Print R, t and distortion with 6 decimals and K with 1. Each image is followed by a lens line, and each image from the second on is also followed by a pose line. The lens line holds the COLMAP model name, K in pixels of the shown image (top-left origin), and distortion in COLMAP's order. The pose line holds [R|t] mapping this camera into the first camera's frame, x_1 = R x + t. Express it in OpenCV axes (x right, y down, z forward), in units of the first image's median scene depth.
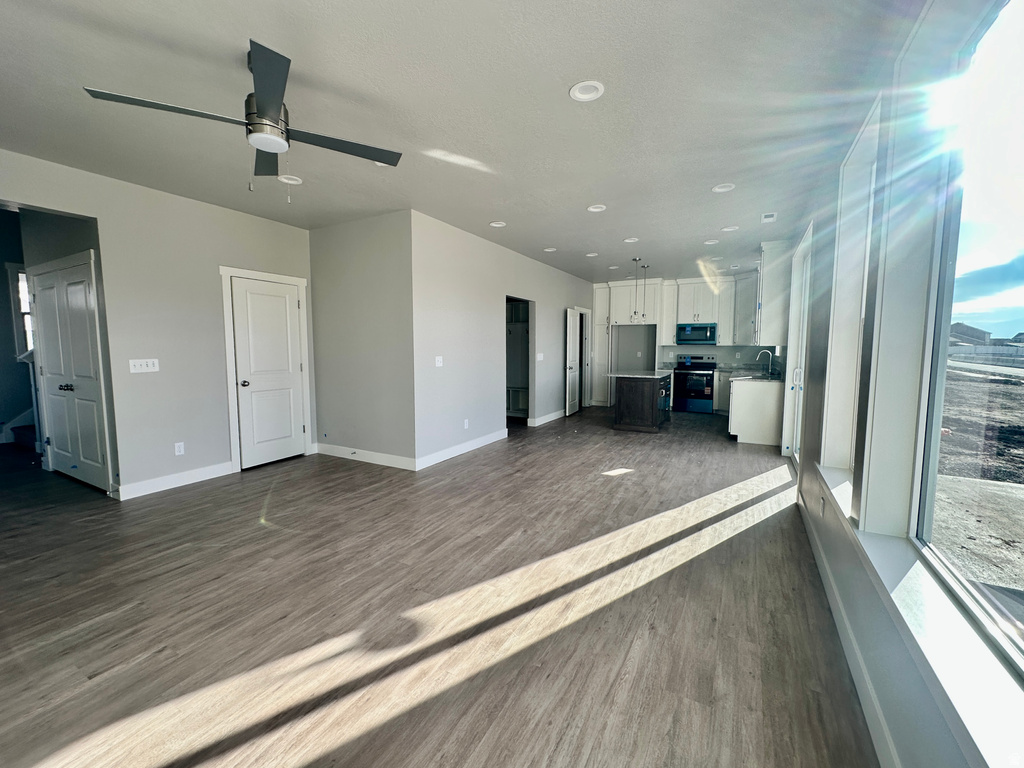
lens RADIAL K [[416.5, 0, 508.0], [0, 416.5, 382.6], [0, 0, 1]] dist [0.000249, 0.000049]
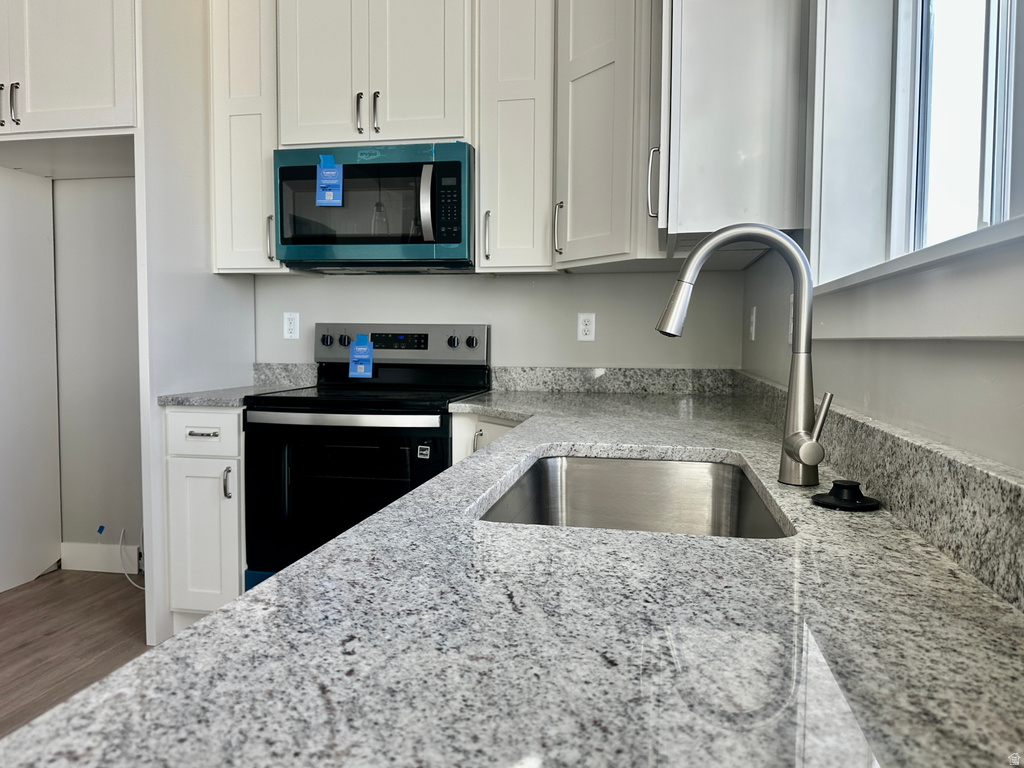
lens RADIAL K [[752.3, 0, 512.0], [0, 752.3, 384.0], [0, 0, 1]] dist [0.103117, -0.155974]
pose [[0.951193, -0.012620, 0.308337, 0.887356], [0.020536, 0.999537, -0.022444, -0.068019], [-0.307911, 0.027681, 0.951012, 1.463382]]
